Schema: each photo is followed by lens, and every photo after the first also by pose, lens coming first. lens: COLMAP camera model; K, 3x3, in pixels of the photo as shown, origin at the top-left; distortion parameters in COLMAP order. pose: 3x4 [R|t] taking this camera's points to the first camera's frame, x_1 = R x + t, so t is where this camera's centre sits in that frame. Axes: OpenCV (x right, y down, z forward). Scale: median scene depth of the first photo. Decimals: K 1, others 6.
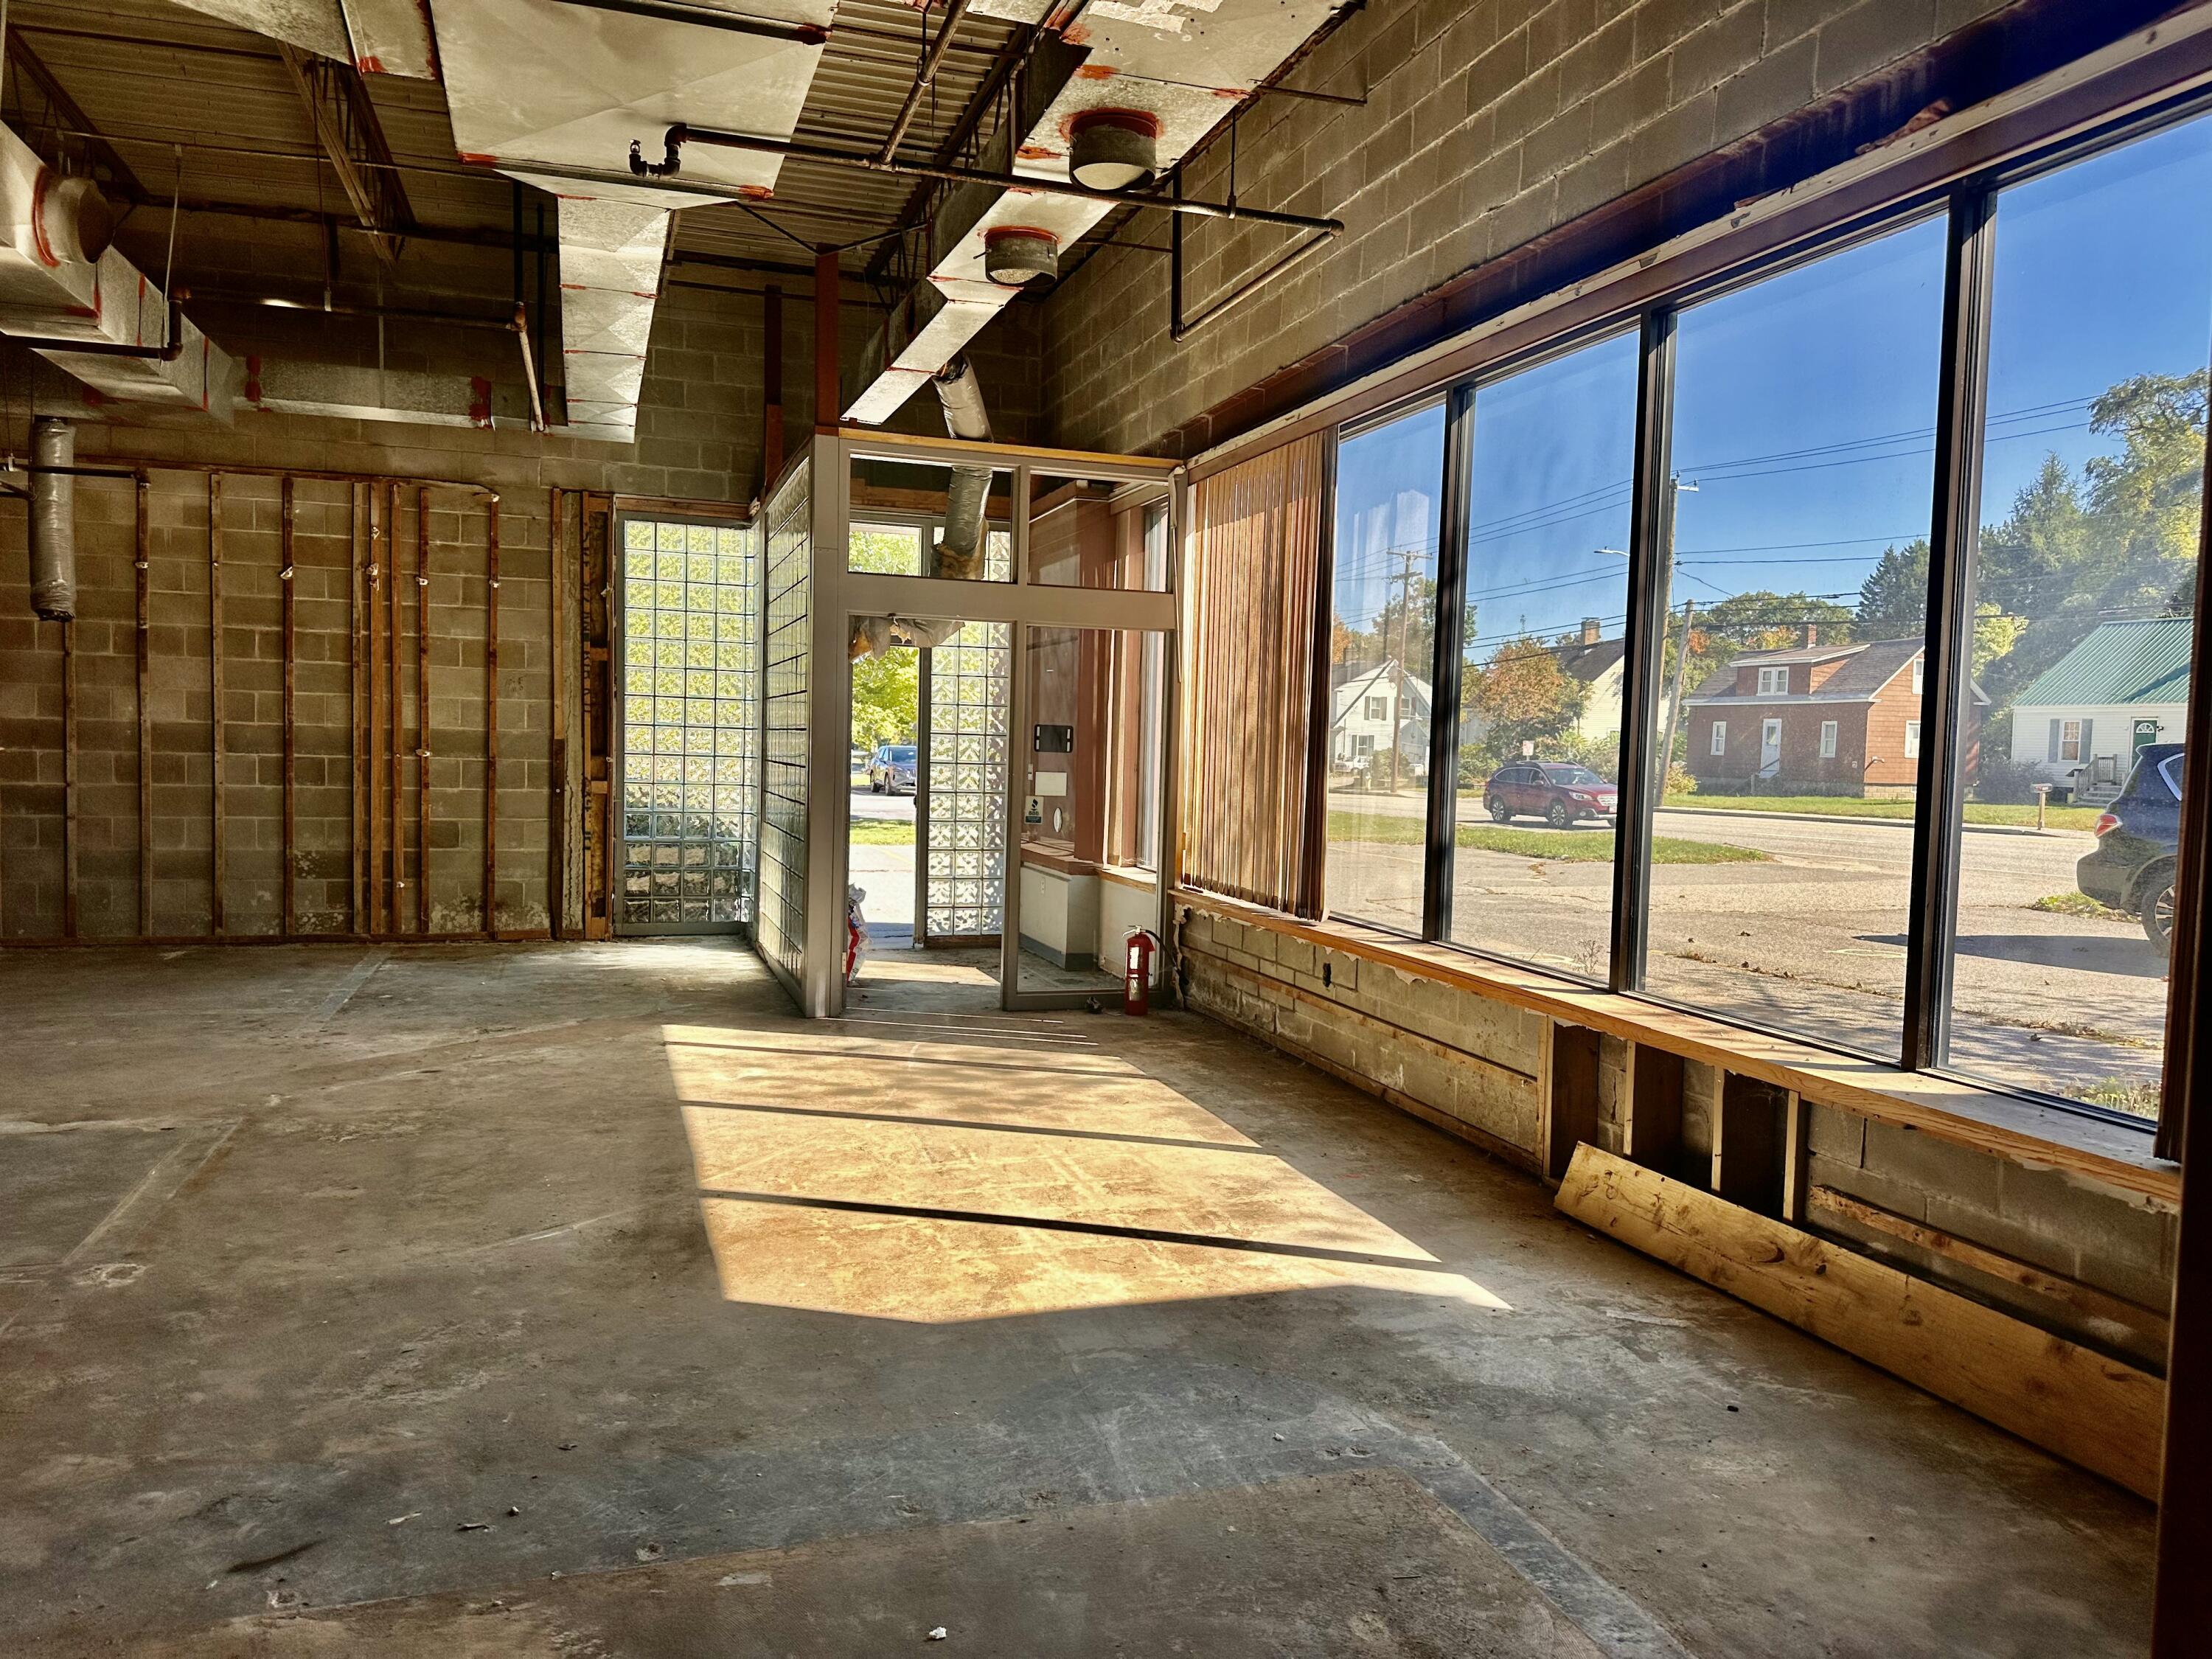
lens RADIAL K [[1539.0, 0, 1088.4], [0, 1539.0, 833.2], [0, 0, 1]] dist [0.087168, -0.108735]
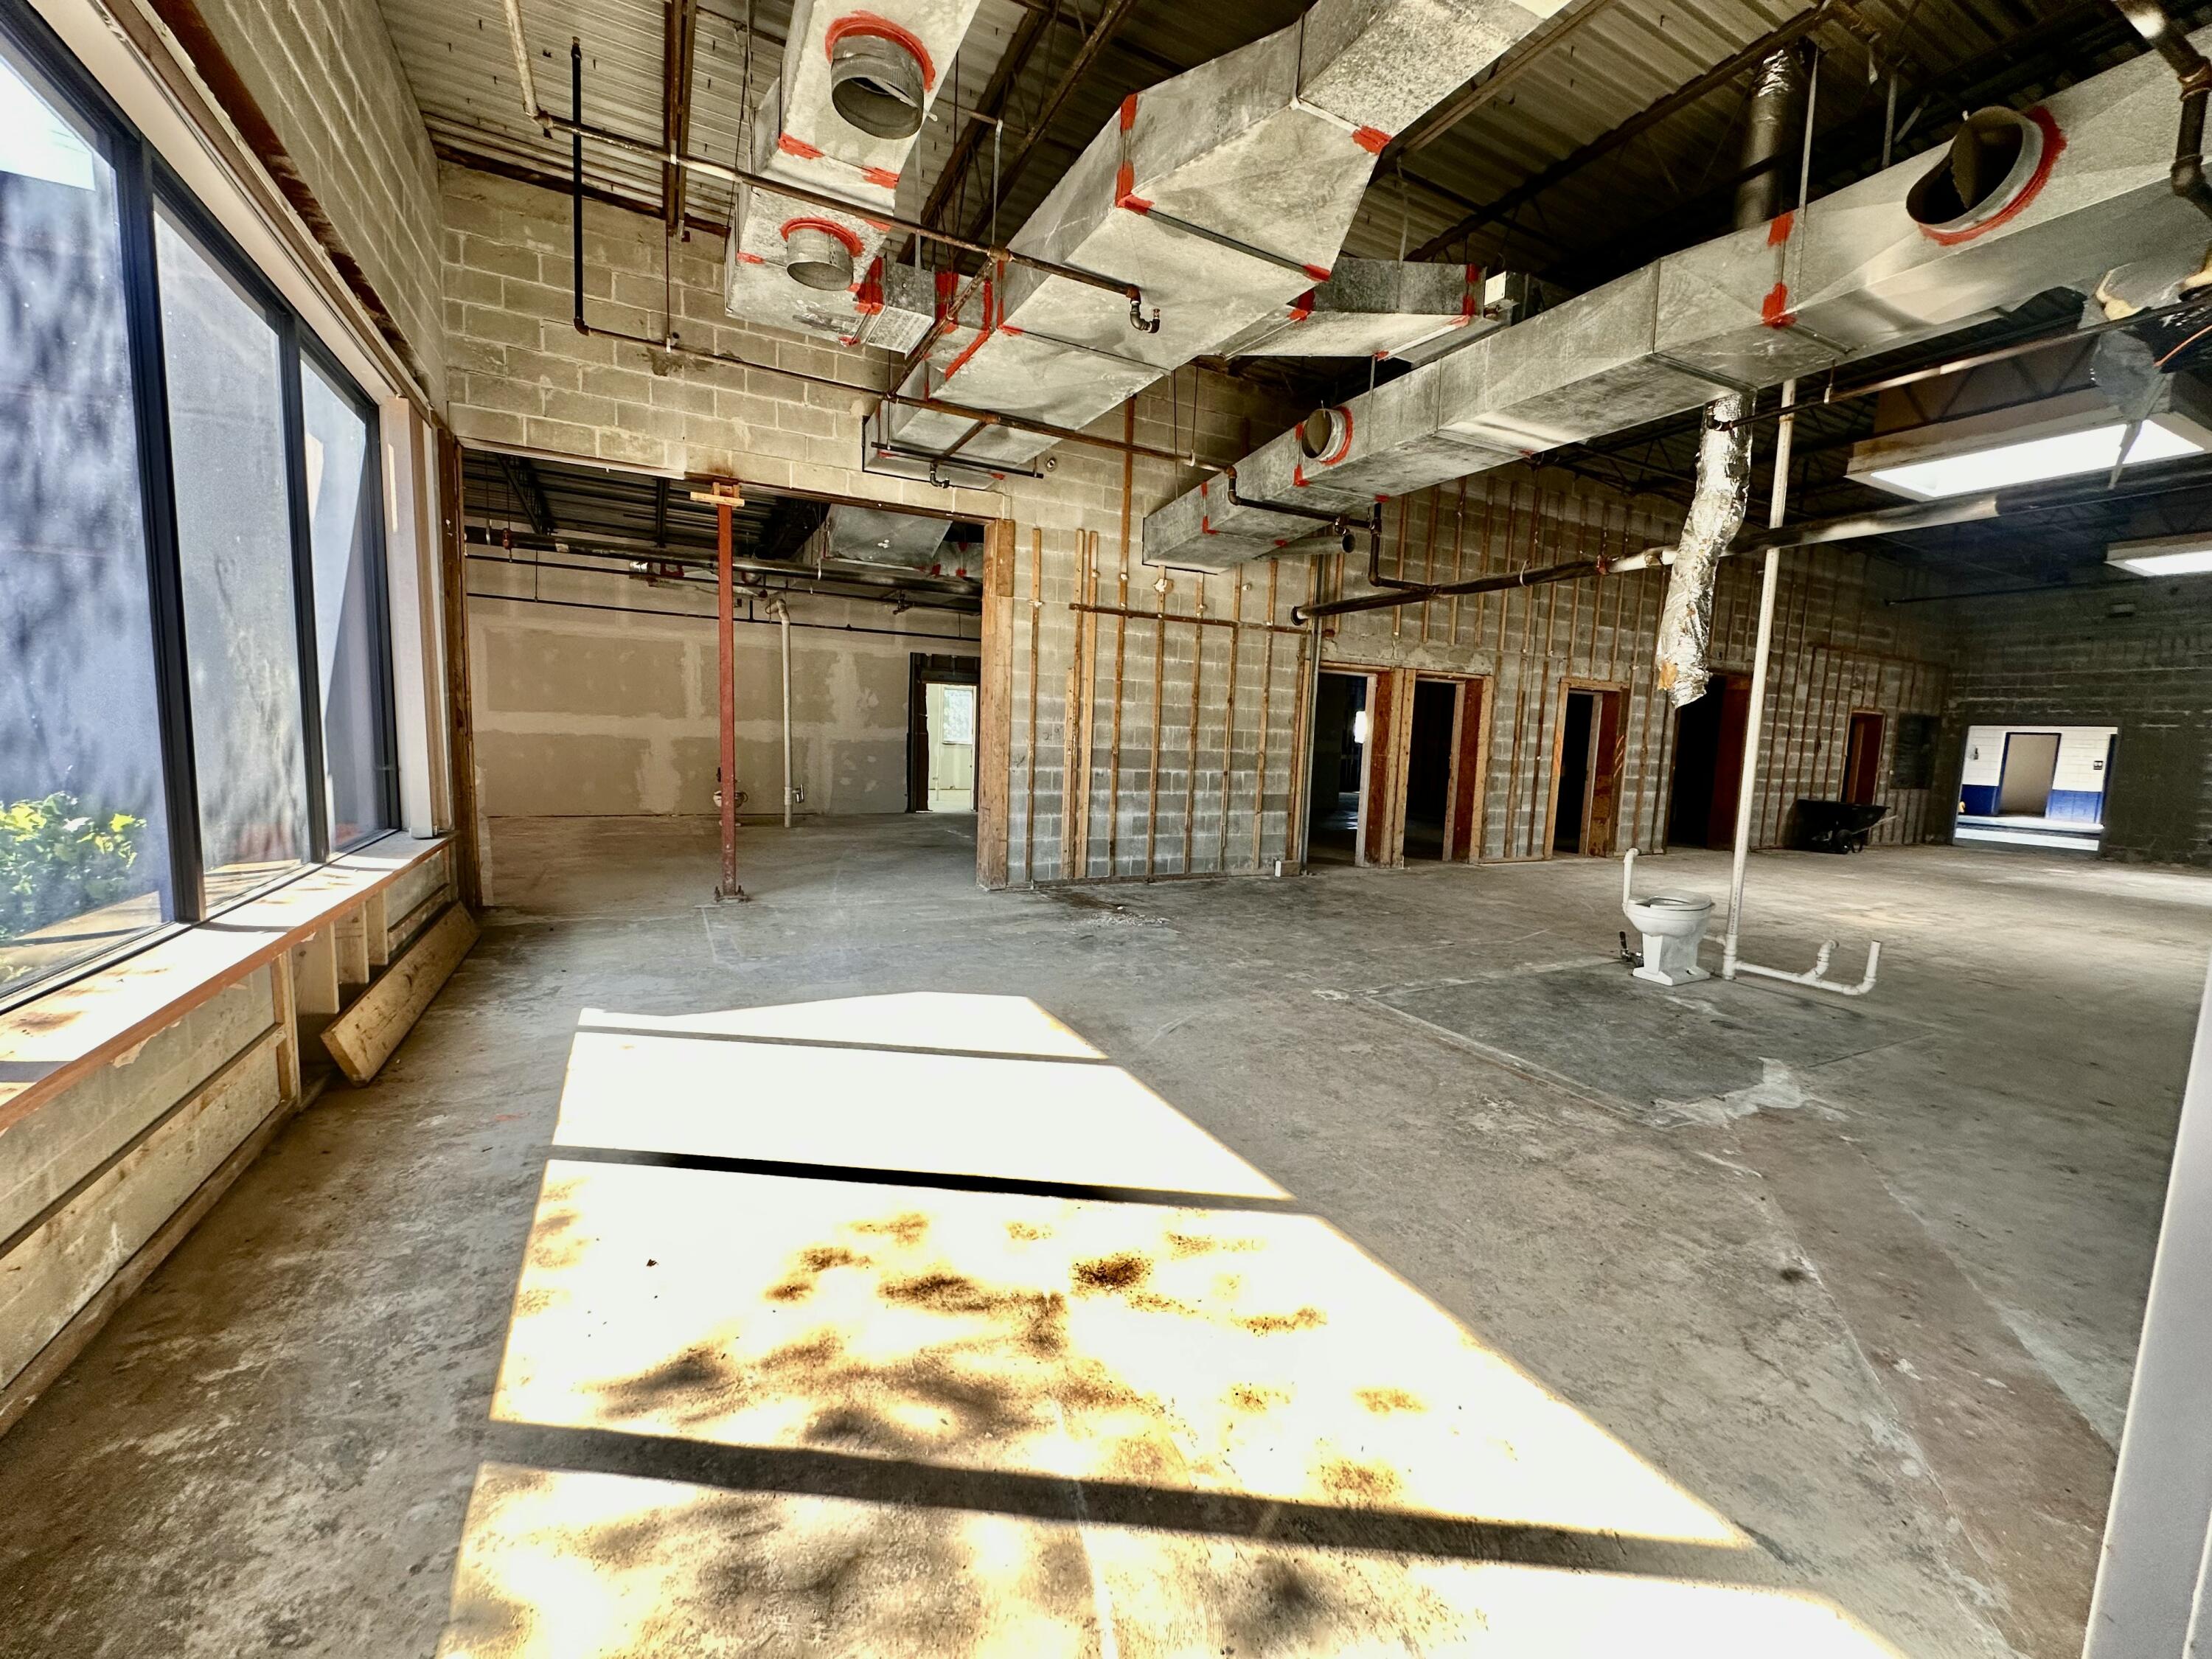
lens RADIAL K [[877.9, 0, 1096.0], [0, 877.9, 832.3], [0, 0, 1]] dist [0.002219, -0.000111]
pose [[-0.985876, -0.044892, -0.161346, -0.115532], [-0.072652, 0.982673, 0.170513, -0.090225], [0.150896, 0.179826, -0.972056, 1.837142]]
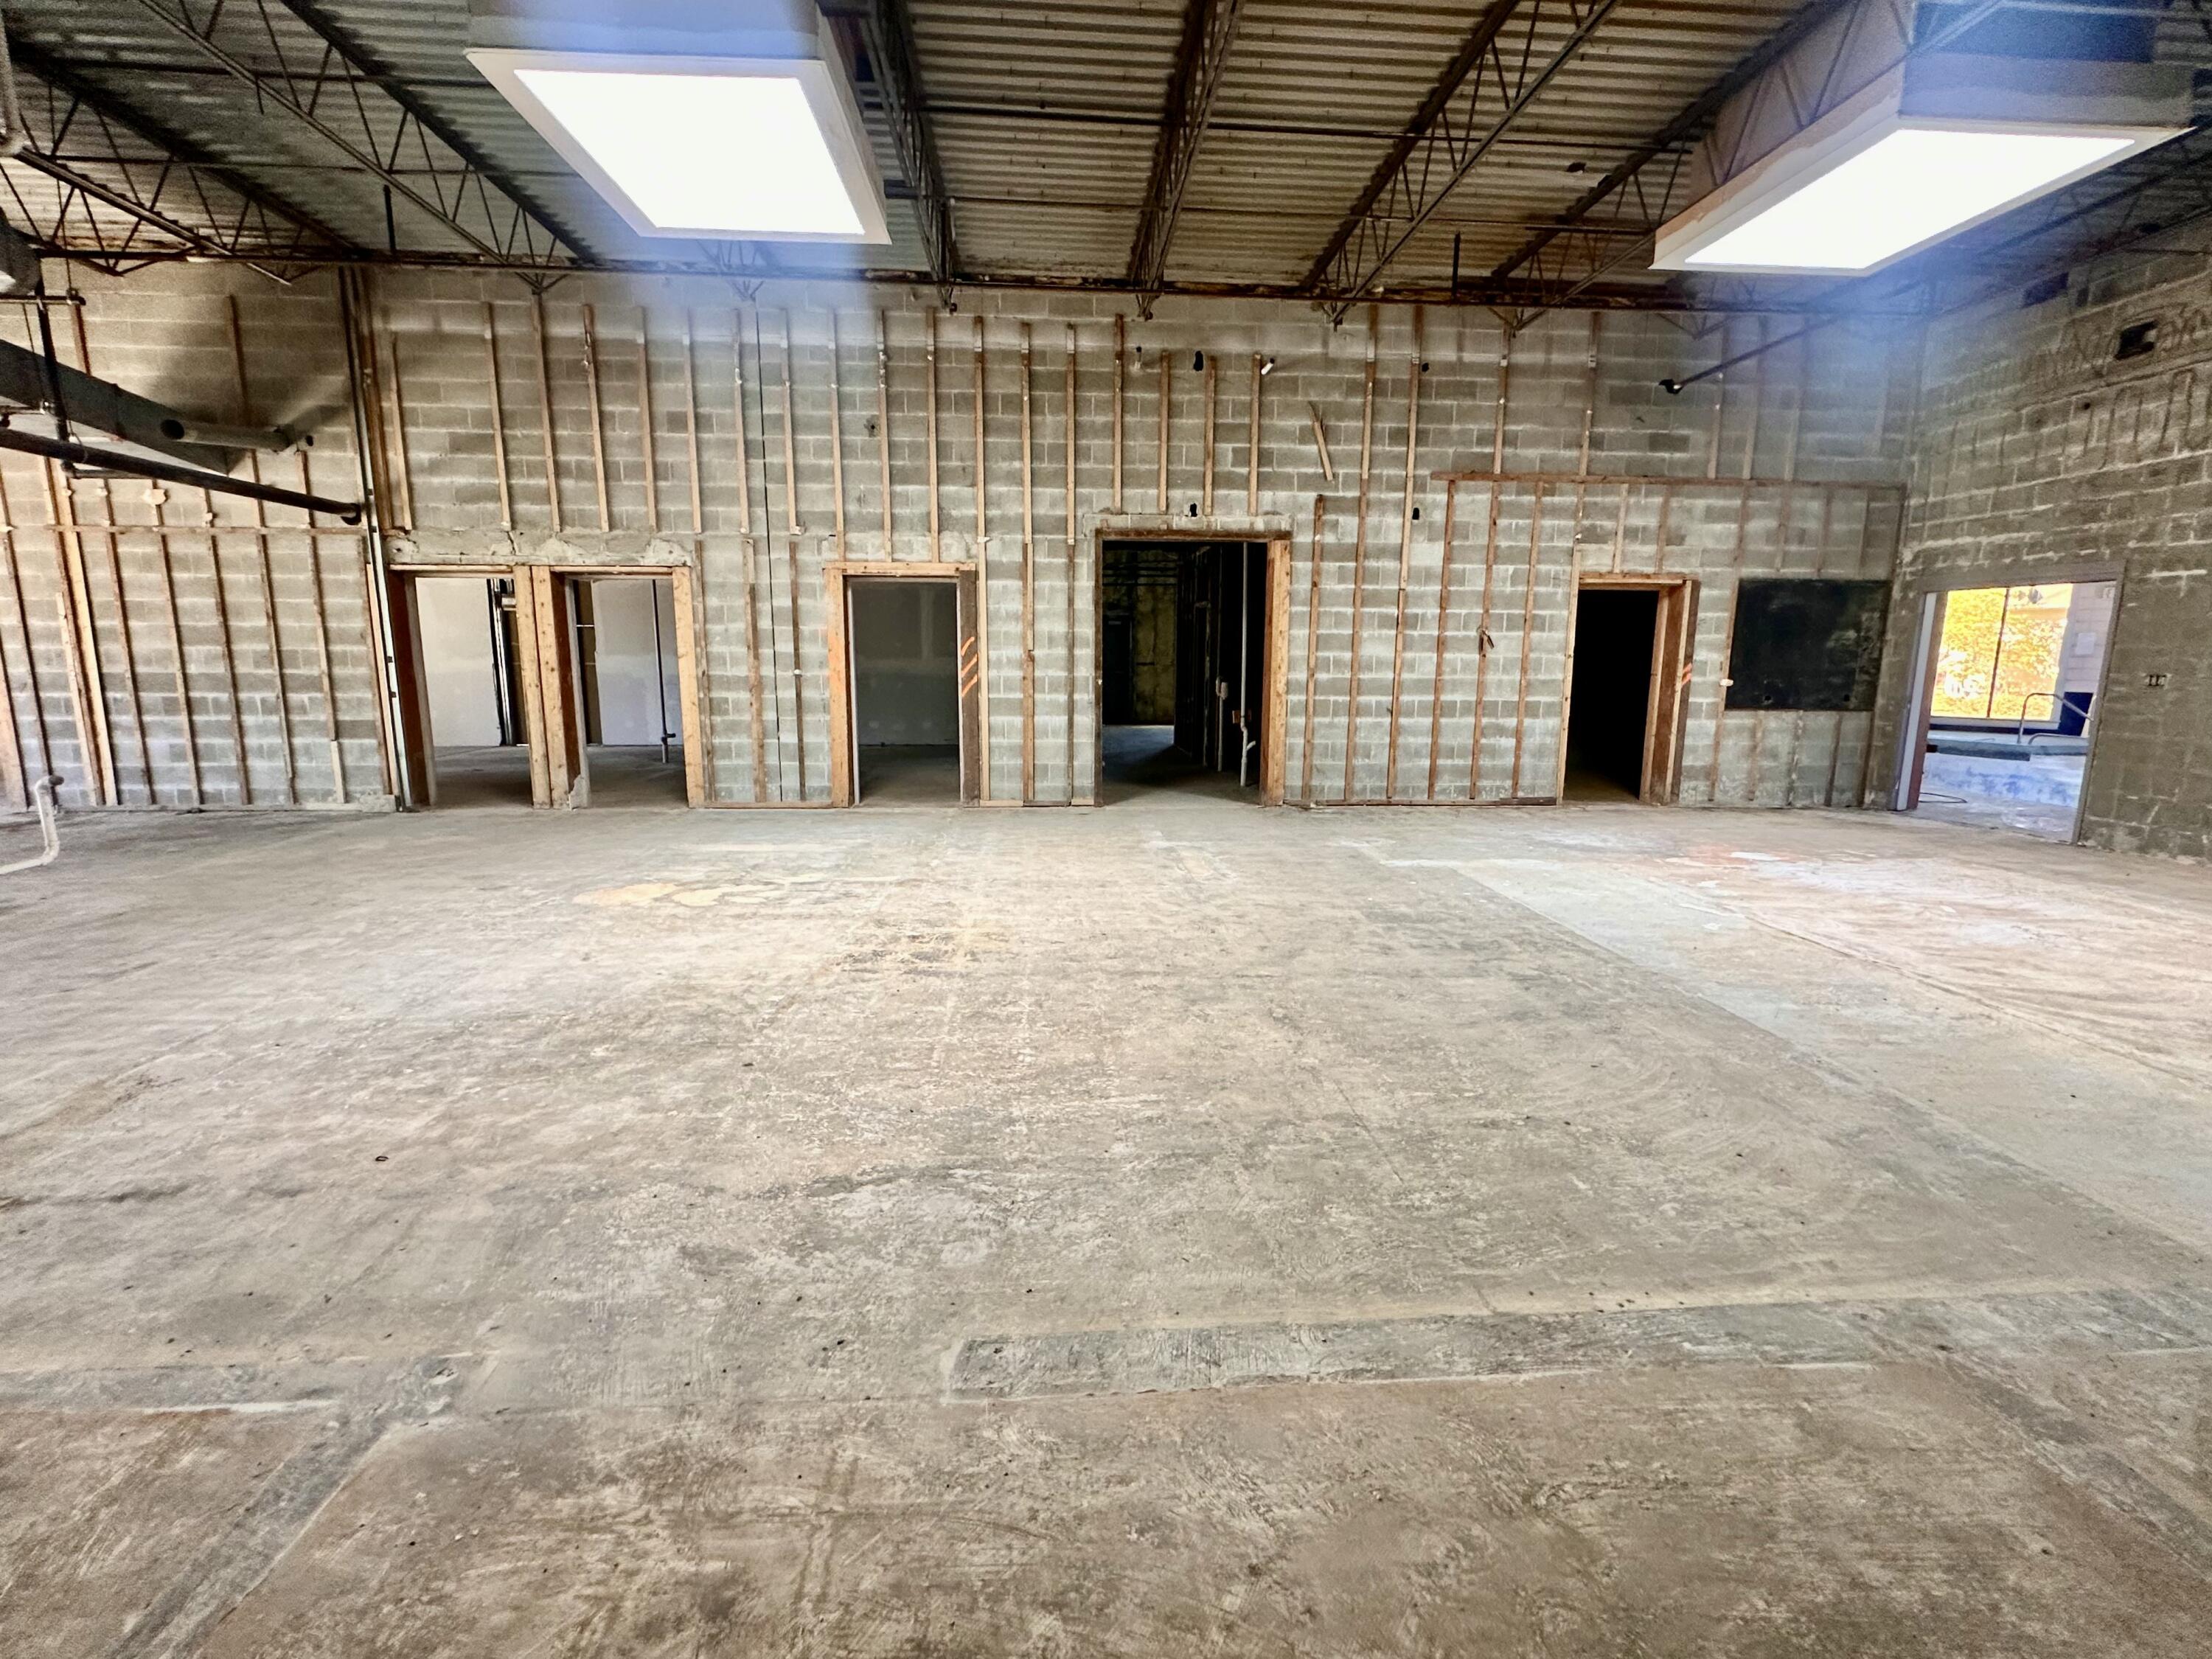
lens RADIAL K [[1026.1, 0, 1111.6], [0, 1026.1, 826.7], [0, 0, 1]] dist [0.003728, -0.001263]
pose [[-0.967882, -0.072218, 0.240809, -2.637241], [-0.014764, 0.972528, 0.232318, -0.154083], [-0.250971, 0.221301, -0.942358, 1.578886]]
